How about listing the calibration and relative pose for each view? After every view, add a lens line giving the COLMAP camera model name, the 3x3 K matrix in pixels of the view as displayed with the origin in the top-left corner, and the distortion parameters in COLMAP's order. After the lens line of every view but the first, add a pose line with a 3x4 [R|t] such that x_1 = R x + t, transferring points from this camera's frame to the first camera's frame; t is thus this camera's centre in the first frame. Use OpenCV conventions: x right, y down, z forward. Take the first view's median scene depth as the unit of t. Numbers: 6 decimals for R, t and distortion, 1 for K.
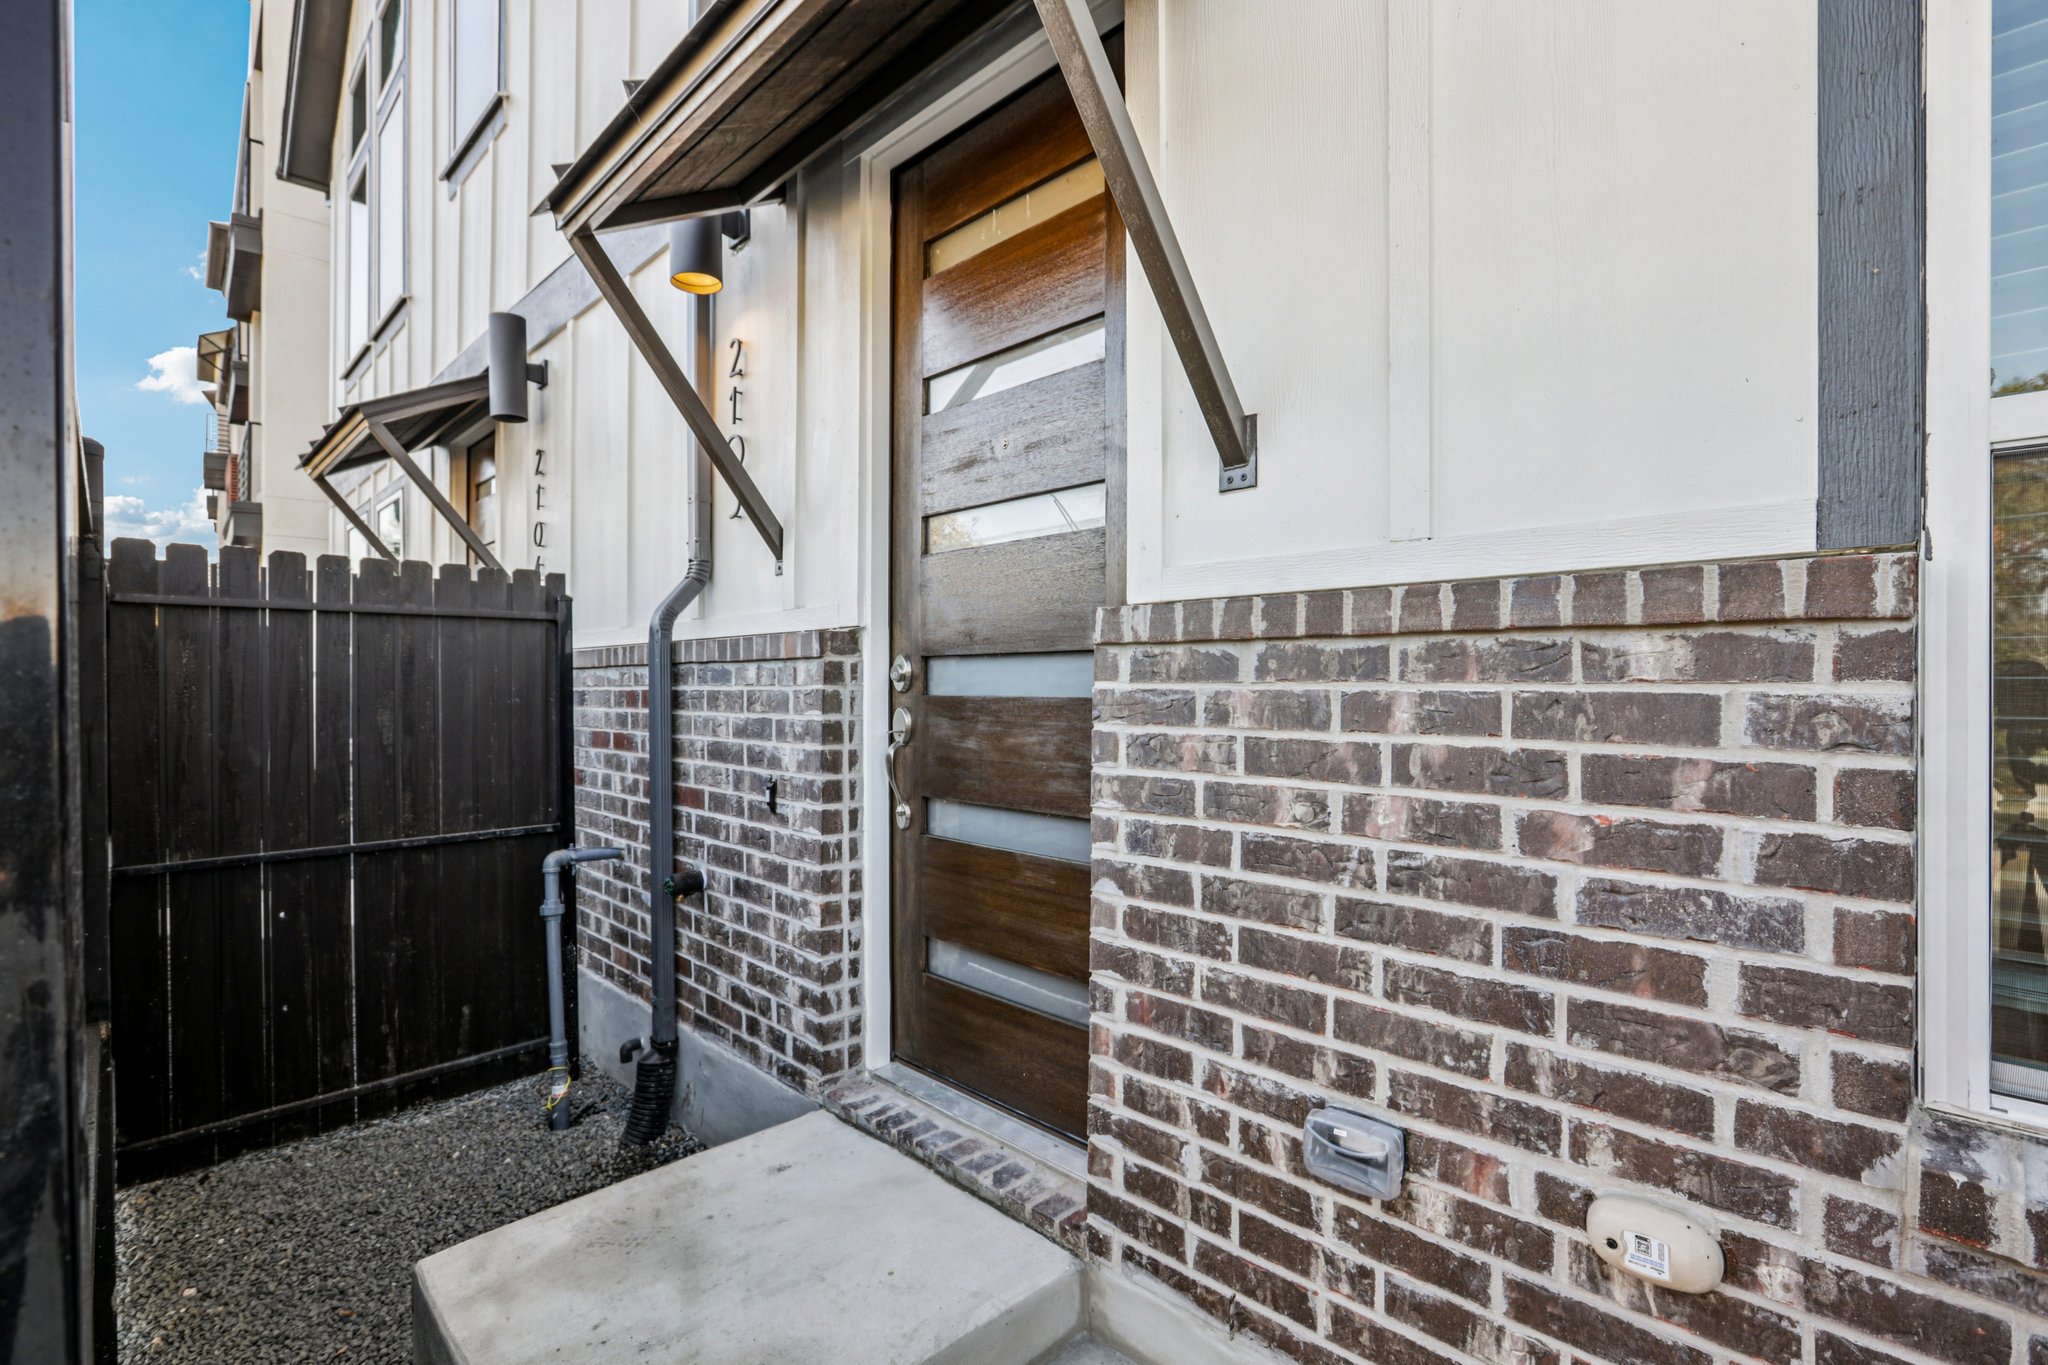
lens RADIAL K [[935.8, 0, 1026.2], [0, 935.8, 684.4], [0, 0, 1]] dist [-0.031697, 0.012264]
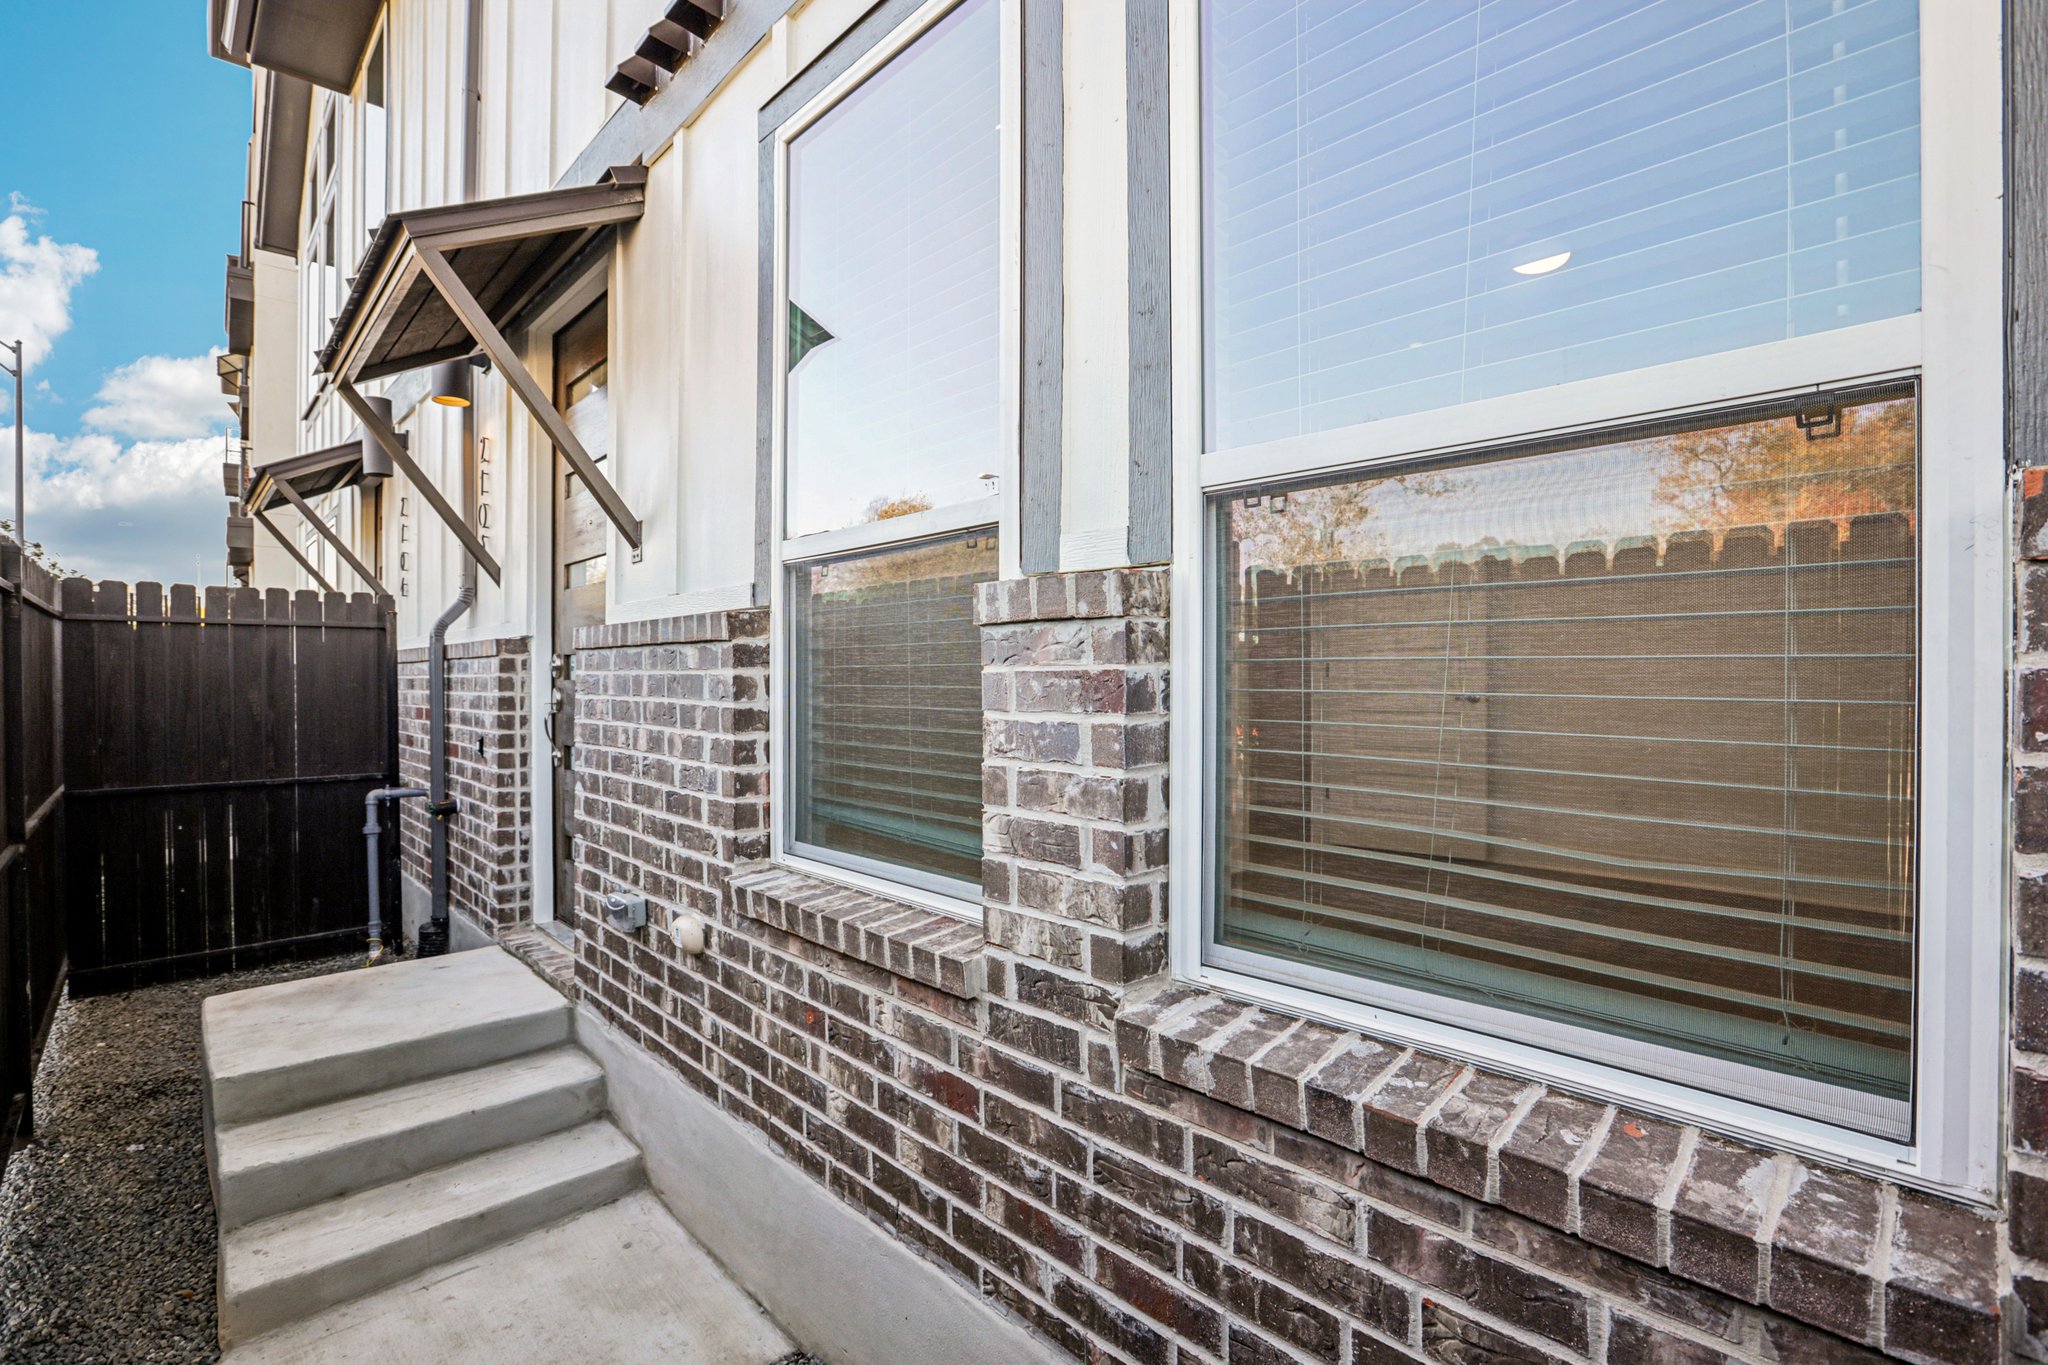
lens RADIAL K [[935.8, 0, 1032.0], [0, 935.8, 679.0], [0, 0, 1]] dist [-0.031697, 0.012264]
pose [[0.999654, 0.000210, -0.026310, 0.695464], [-0.000109, 0.999993, 0.003839, 0.004365], [0.026311, -0.003835, 0.999646, -0.511630]]
